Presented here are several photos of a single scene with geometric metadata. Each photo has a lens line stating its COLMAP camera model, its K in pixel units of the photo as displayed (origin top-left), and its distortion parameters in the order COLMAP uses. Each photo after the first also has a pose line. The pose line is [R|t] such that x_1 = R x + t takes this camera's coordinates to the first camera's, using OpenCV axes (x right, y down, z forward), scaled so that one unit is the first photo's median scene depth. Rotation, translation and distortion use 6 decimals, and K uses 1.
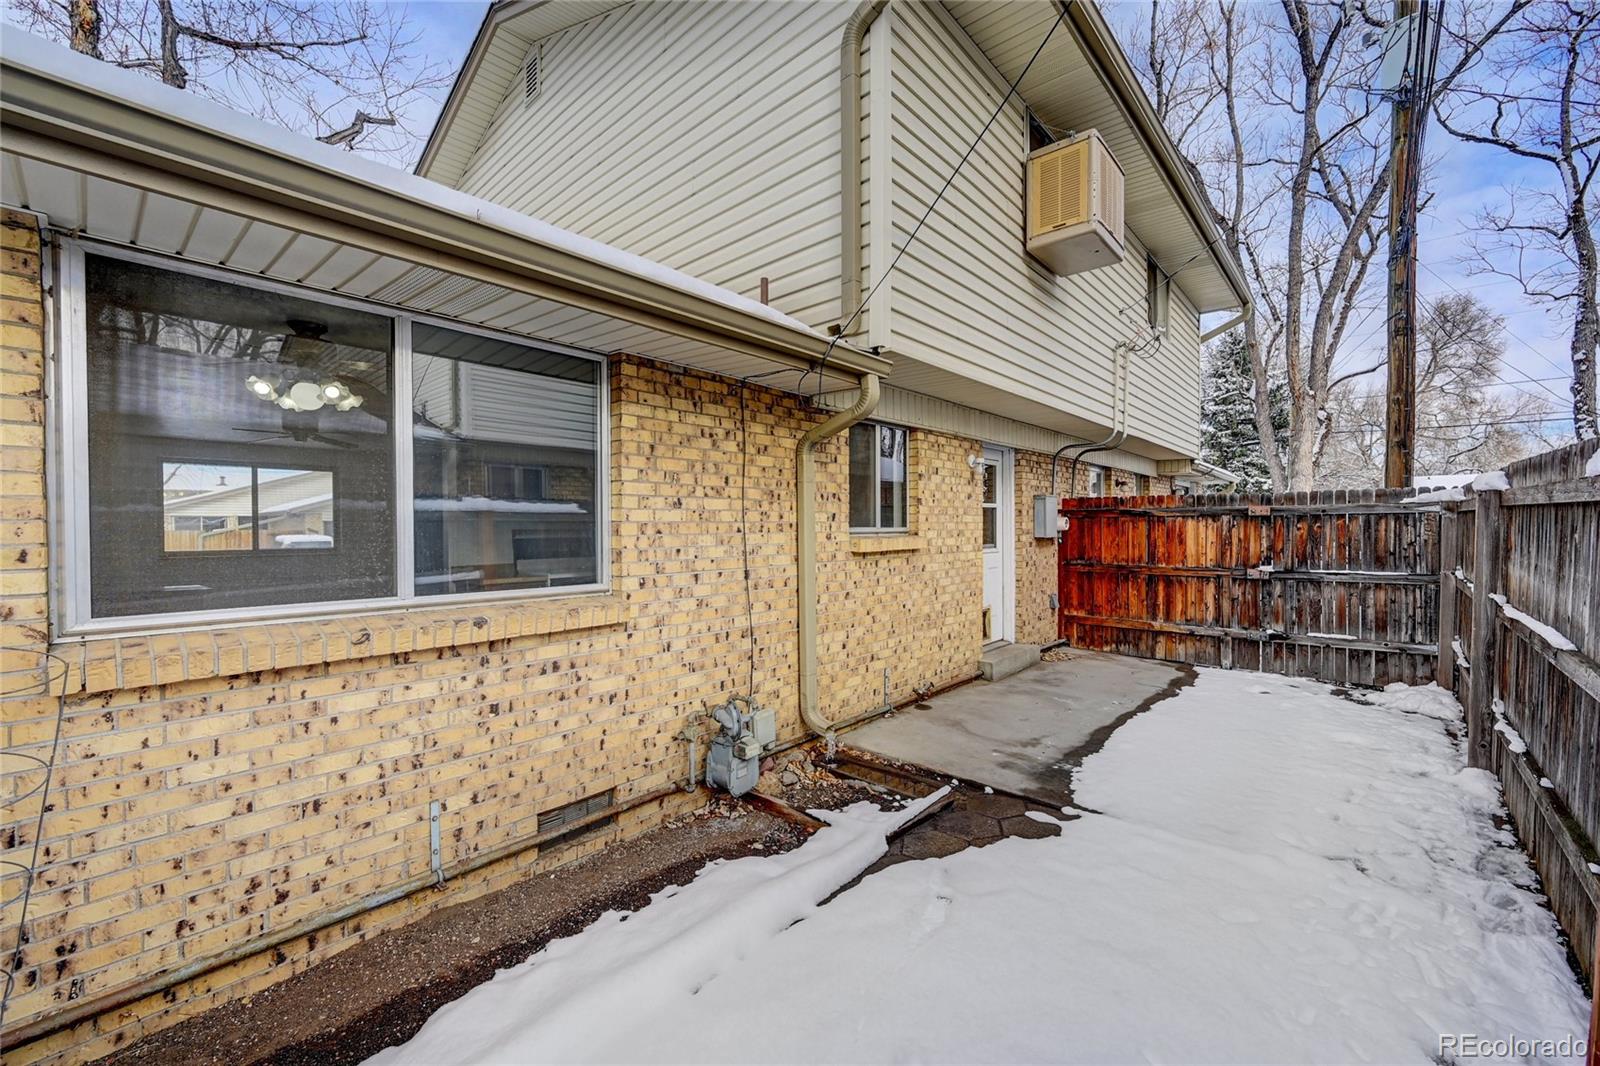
lens RADIAL K [[635.5, 0, 799.1], [0, 635.5, 530.8], [0, 0, 1]] dist [-0.002962, -0.000008]
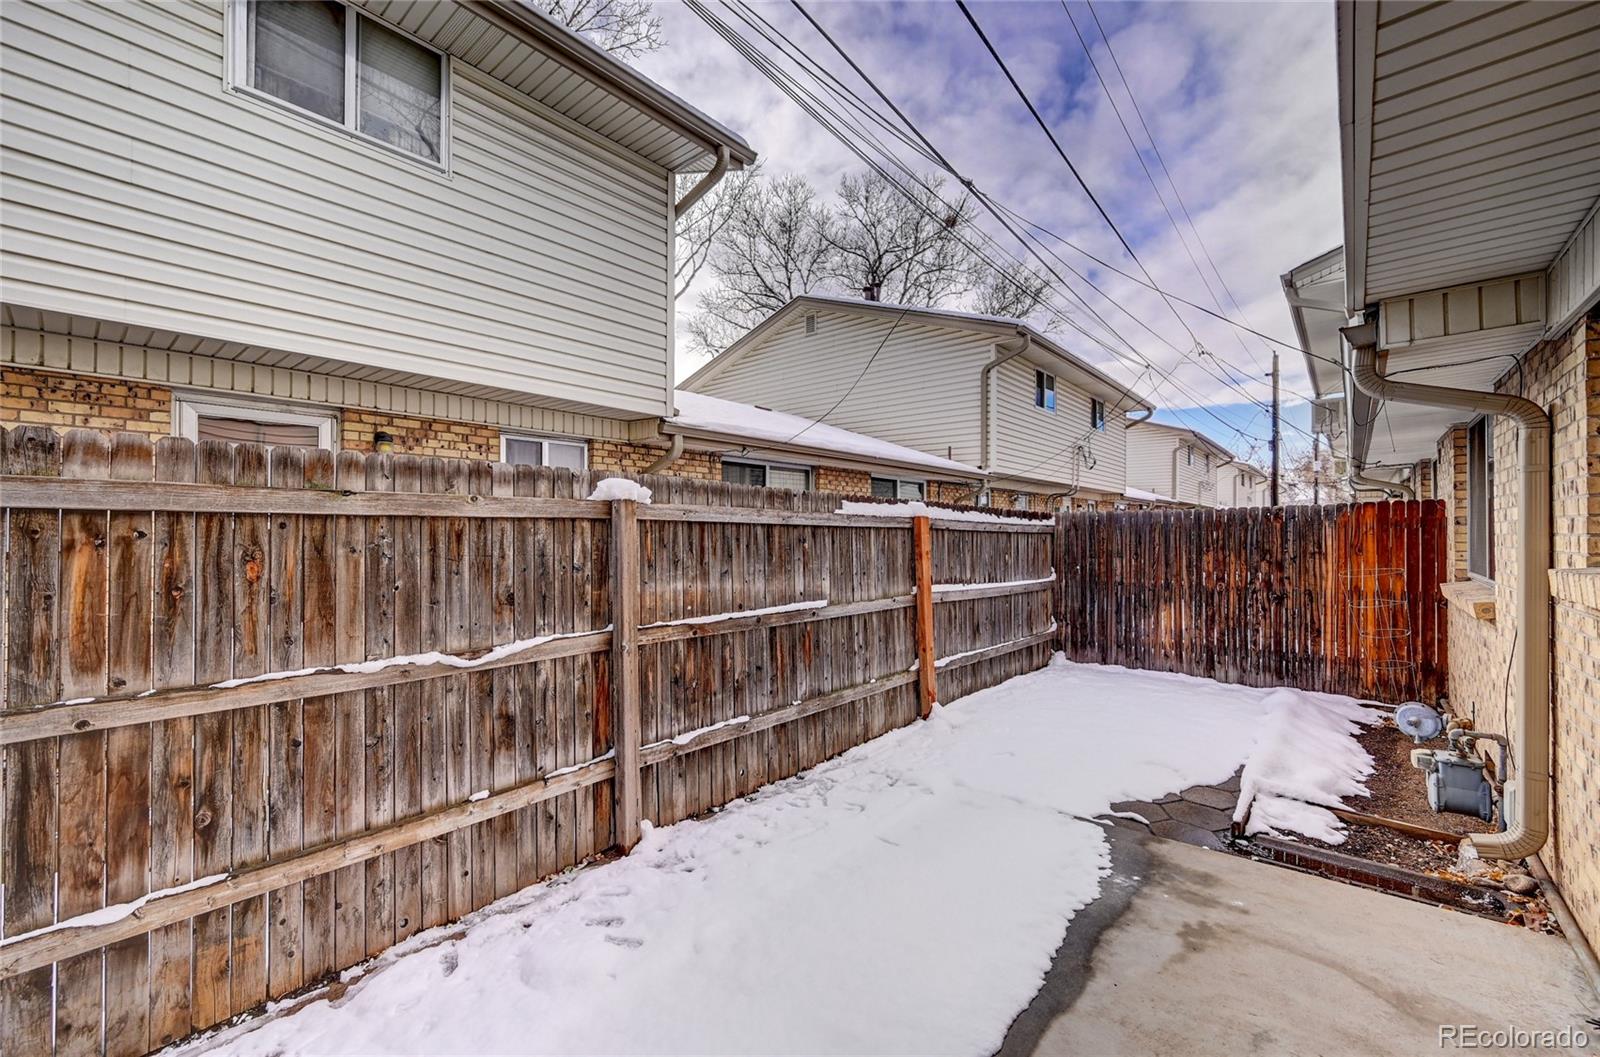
lens RADIAL K [[618.2, 0, 795.1], [0, 618.2, 529.2], [0, 0, 1]] dist [0.000366, 0.000025]
pose [[-0.999987, -0.001034, -0.004980, 0.787150], [-0.001054, 0.999992, 0.003957, -0.023819], [0.004976, 0.003962, -0.999980, 1.683395]]
